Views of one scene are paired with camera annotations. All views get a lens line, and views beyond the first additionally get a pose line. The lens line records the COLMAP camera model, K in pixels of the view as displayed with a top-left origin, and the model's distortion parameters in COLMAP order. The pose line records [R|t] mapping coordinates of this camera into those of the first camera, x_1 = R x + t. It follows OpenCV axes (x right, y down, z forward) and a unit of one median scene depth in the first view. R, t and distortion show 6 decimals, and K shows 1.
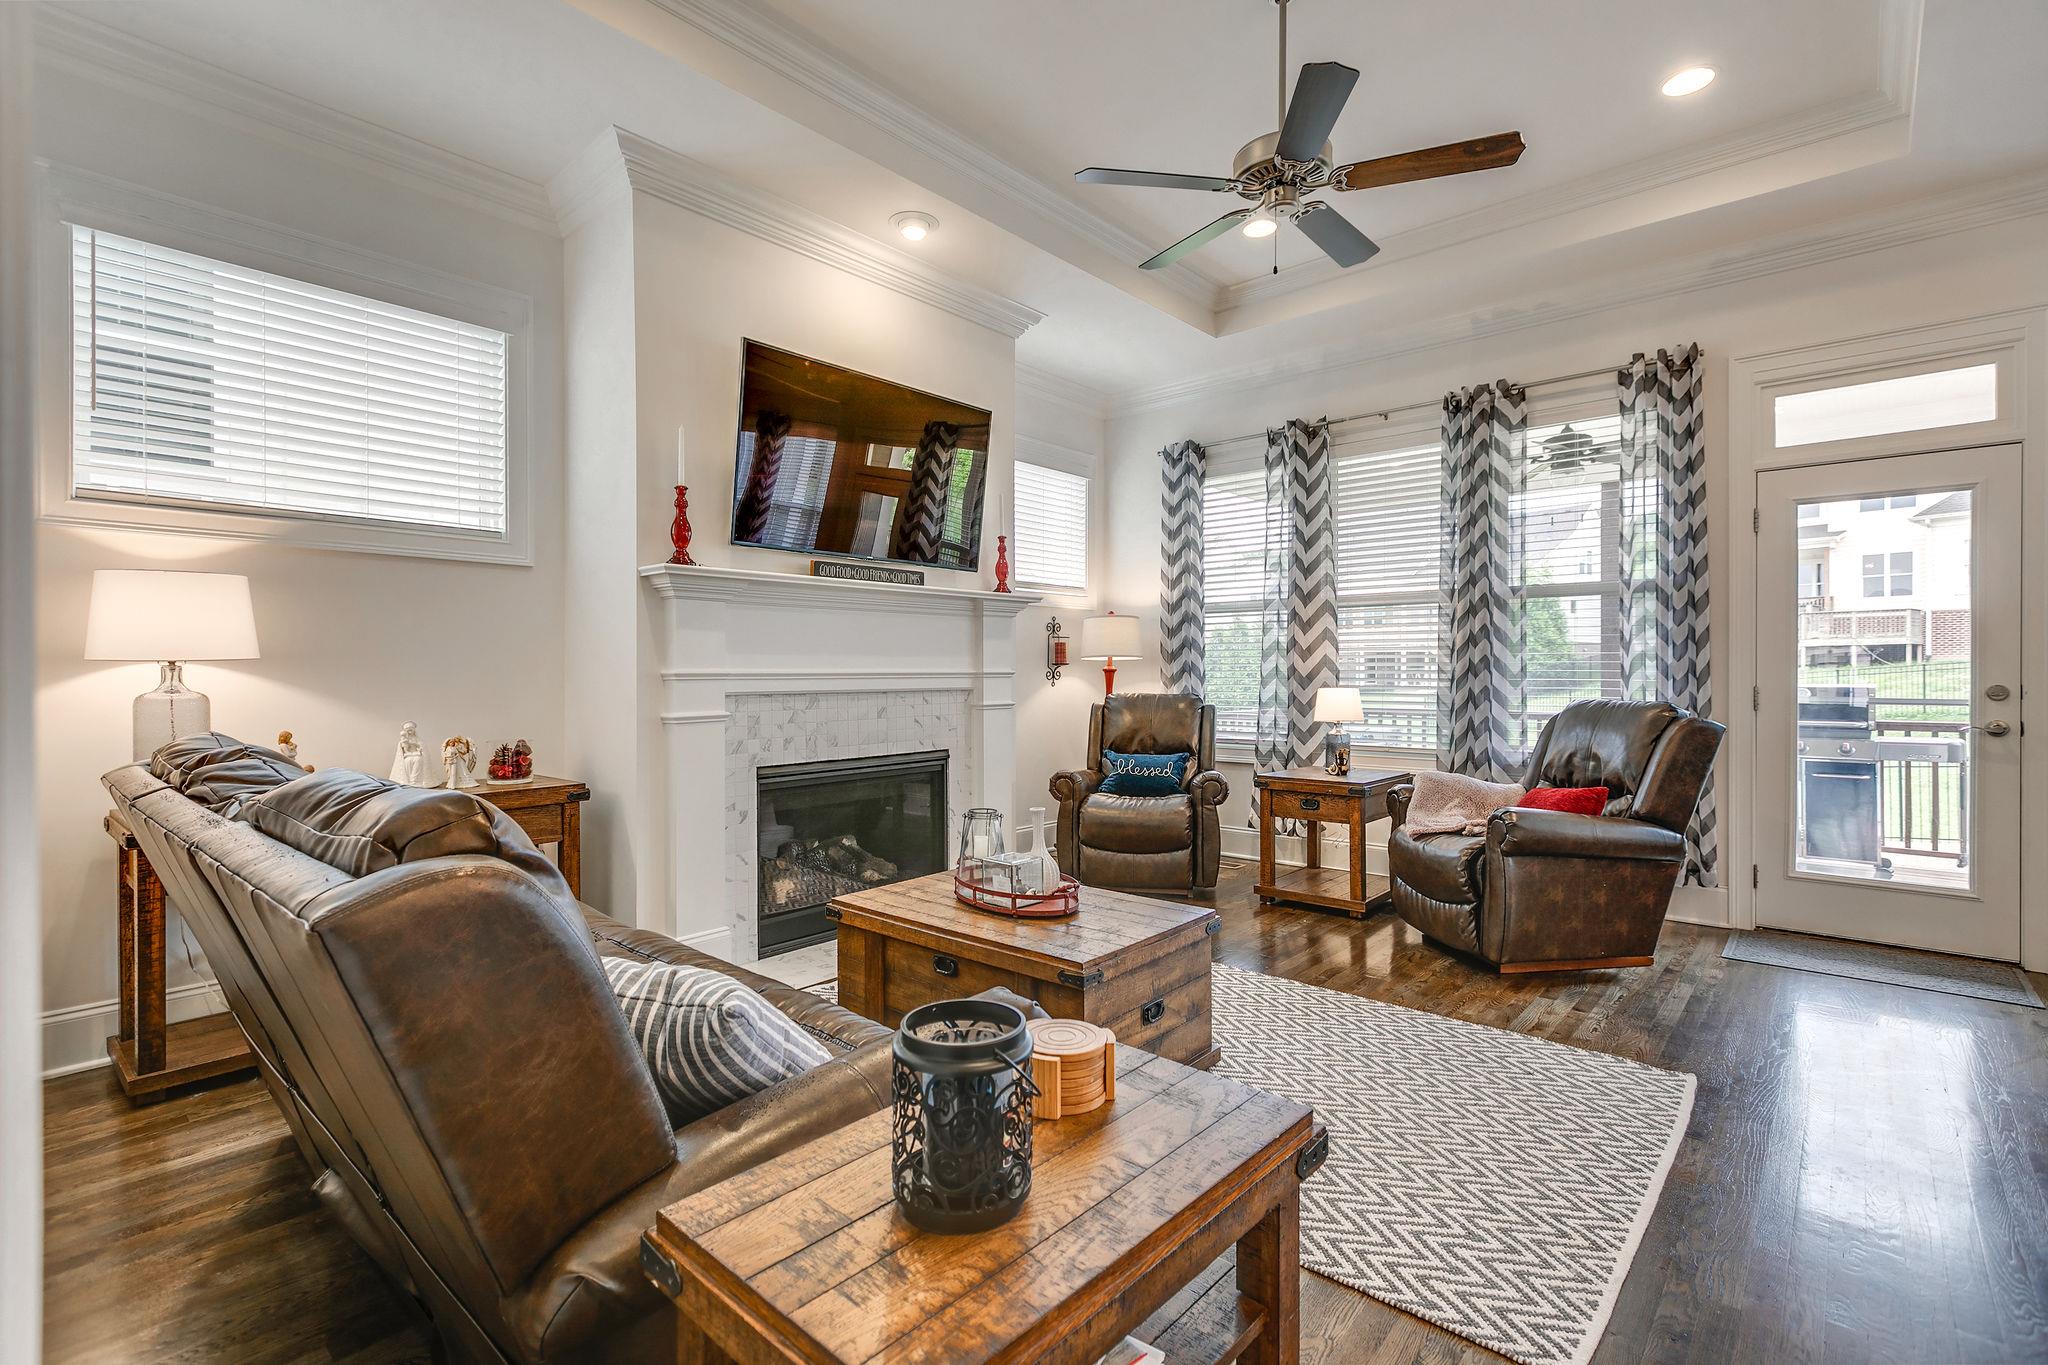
lens RADIAL K [[936.6, 0, 1020.5], [0, 936.6, 677.0], [0, 0, 1]] dist [0.003291, 0.000317]
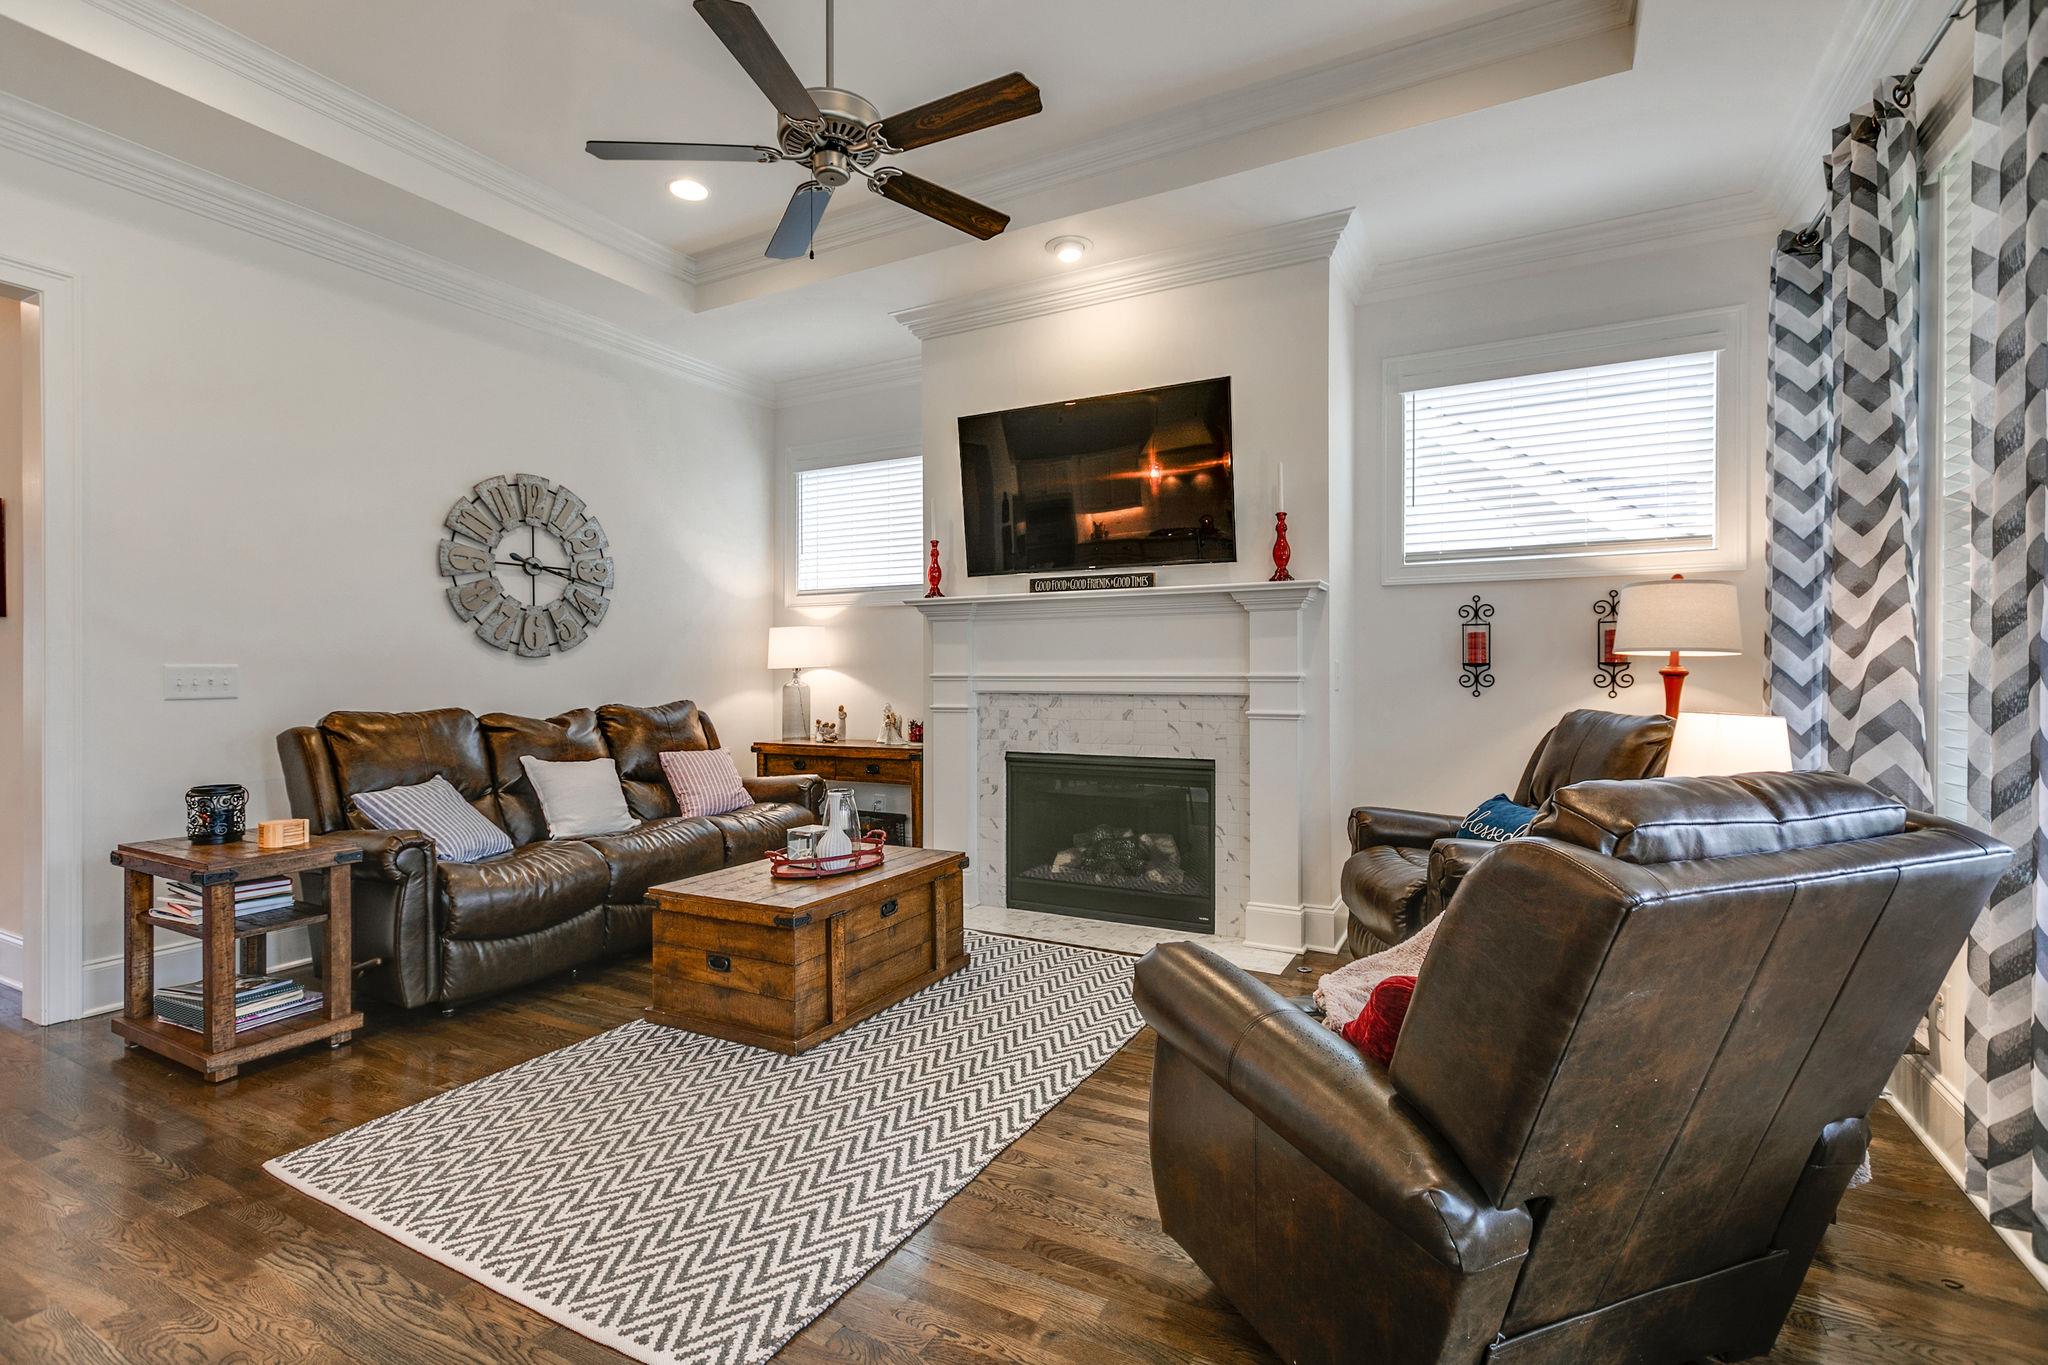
lens RADIAL K [[936.6, 0, 1020.7], [0, 936.6, 677.5], [0, 0, 1]] dist [0.003291, 0.000317]
pose [[0.231109, 0.006659, -0.972905, 0.849186], [-0.006418, 0.999965, 0.005319, -0.007950], [0.972907, 0.005015, 0.231144, 0.672423]]
